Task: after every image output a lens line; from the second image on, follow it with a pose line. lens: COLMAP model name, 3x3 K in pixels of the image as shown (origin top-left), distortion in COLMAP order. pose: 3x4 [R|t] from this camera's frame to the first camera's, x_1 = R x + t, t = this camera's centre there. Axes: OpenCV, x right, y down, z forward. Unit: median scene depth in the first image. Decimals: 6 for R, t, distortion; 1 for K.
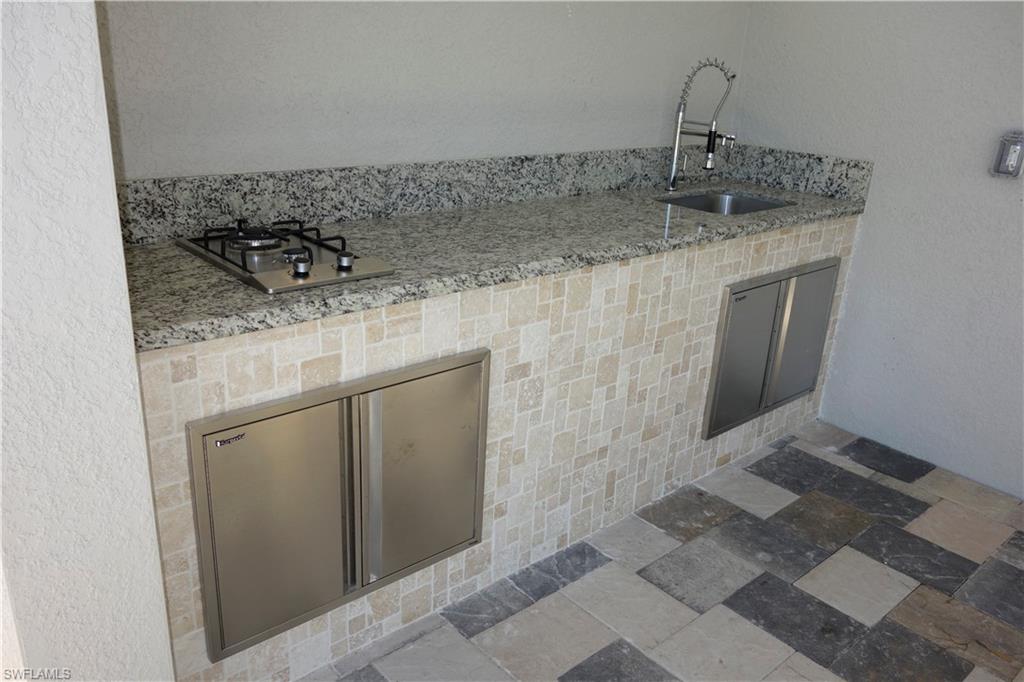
lens RADIAL K [[806.2, 0, 512.0], [0, 806.2, 342.9], [0, 0, 1]] dist [0.003307, -0.006002]
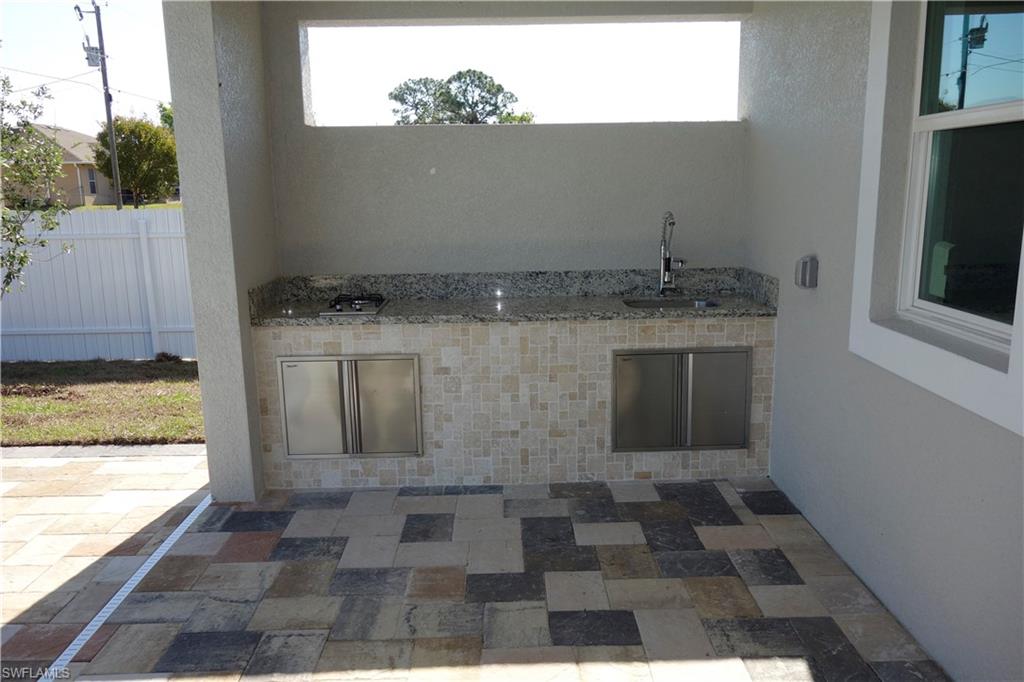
lens RADIAL K [[806.2, 0, 513.9], [0, 806.2, 342.7], [0, 0, 1]] dist [0.003307, -0.006002]
pose [[0.758148, 0.062651, -0.649066, 1.262703], [-0.173223, 0.978961, -0.107841, 0.133836], [0.628654, 0.194193, 0.753050, -0.365329]]
